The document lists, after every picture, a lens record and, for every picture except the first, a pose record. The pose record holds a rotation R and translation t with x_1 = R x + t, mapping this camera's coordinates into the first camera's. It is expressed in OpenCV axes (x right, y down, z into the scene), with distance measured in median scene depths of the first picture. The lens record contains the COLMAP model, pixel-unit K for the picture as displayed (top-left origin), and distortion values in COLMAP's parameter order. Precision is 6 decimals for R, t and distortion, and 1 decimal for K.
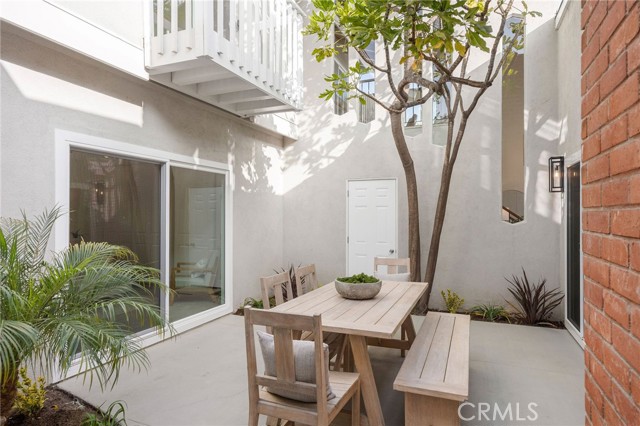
lens RADIAL K [[377.8, 0, 318.7], [0, 377.8, 214.3], [0, 0, 1]] dist [0.001595, 0.000200]
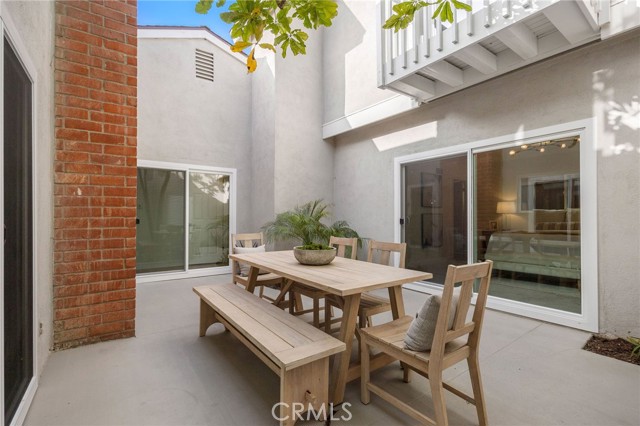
lens RADIAL K [[298.6, 0, 318.7], [0, 298.6, 213.8], [0, 0, 1]] dist [0.000951, -0.000107]
pose [[-0.533918, -0.003166, -0.845530, 0.634138], [0.002742, 0.999981, -0.005475, 0.057798], [0.845532, -0.005241, -0.533899, 1.112827]]
